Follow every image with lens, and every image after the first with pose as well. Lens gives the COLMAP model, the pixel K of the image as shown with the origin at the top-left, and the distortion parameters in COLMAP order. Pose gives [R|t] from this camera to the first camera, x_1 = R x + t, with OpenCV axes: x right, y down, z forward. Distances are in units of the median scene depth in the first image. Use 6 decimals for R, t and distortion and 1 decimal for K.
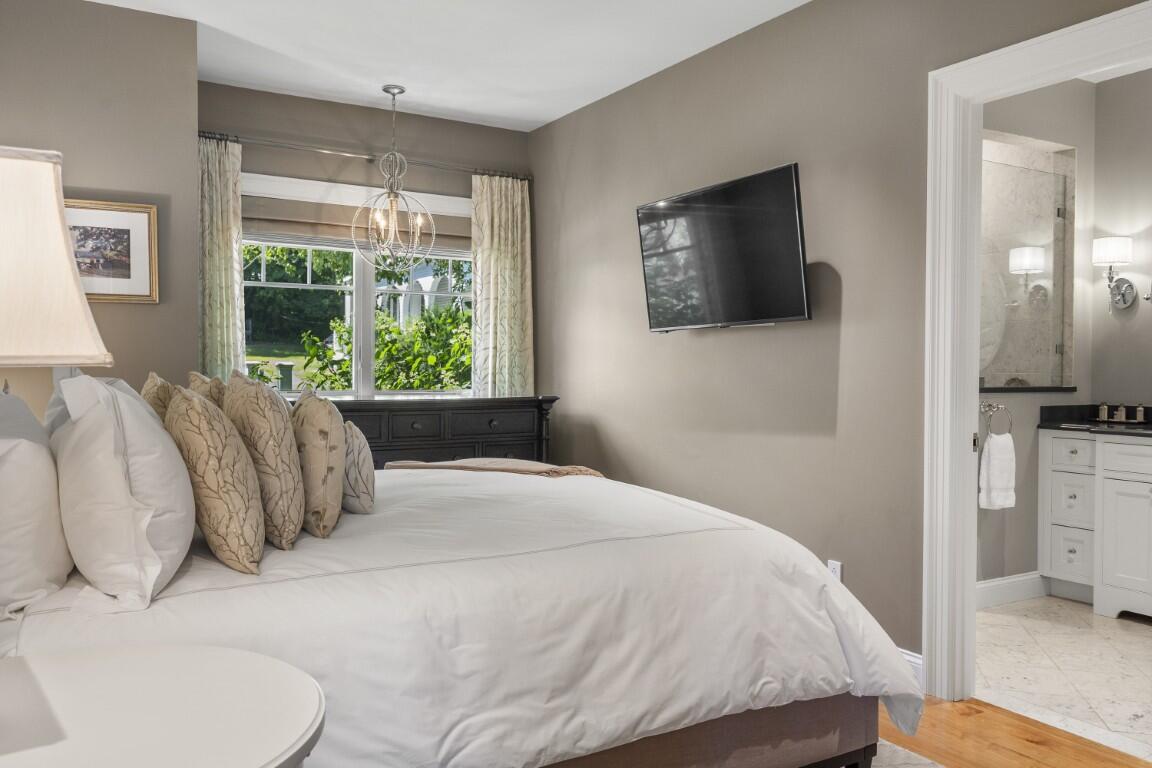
lens RADIAL K [[891.1, 0, 576.7], [0, 891.1, 380.5], [0, 0, 1]] dist [0.011596, -0.000686]
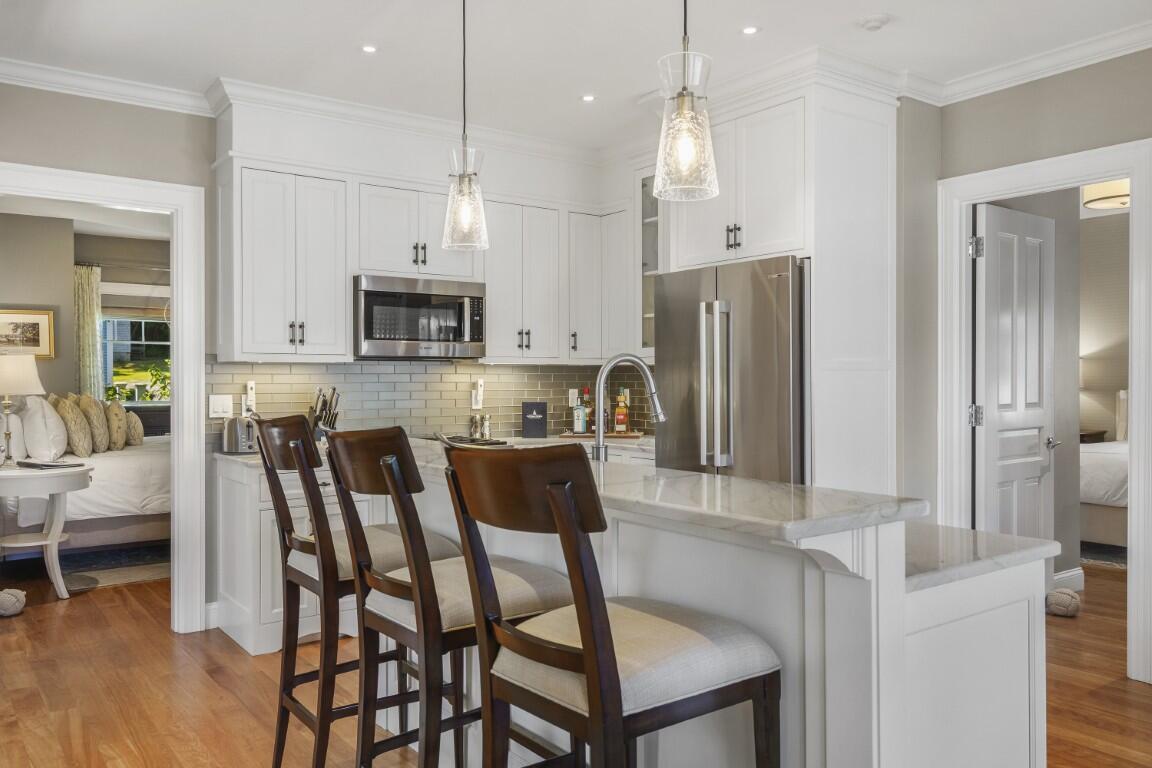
lens RADIAL K [[891.1, 0, 573.7], [0, 891.1, 384.0], [0, 0, 1]] dist [0.011596, -0.000686]
pose [[0.995977, -0.009665, 0.089086, 0.721071], [0.010174, 0.999934, -0.005253, -0.006757], [-0.089029, 0.006138, 0.996010, -1.547498]]
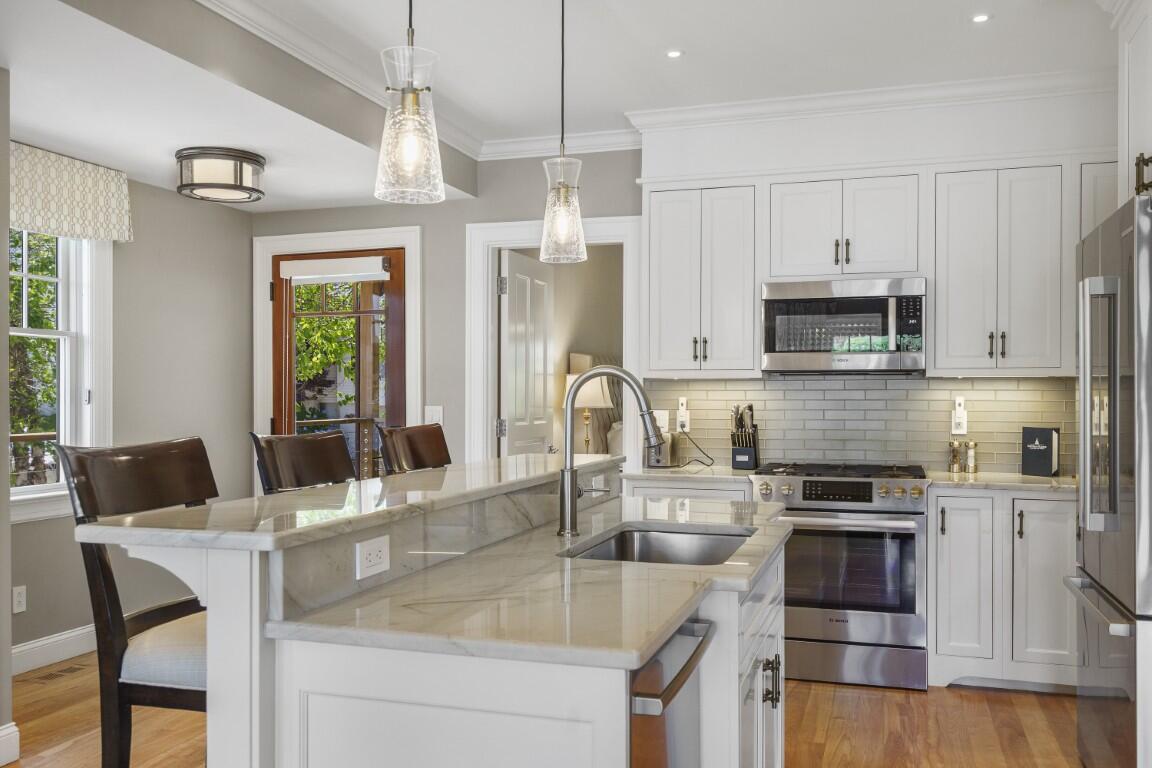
lens RADIAL K [[983.7, 0, 570.4], [0, 983.7, 392.3], [0, 0, 1]] dist [0.017841, 0.007514]
pose [[0.655247, -0.009713, -0.755352, 1.506139], [-0.007036, 0.999796, -0.018959, 0.000066], [0.755382, 0.017737, 0.655045, -1.238514]]
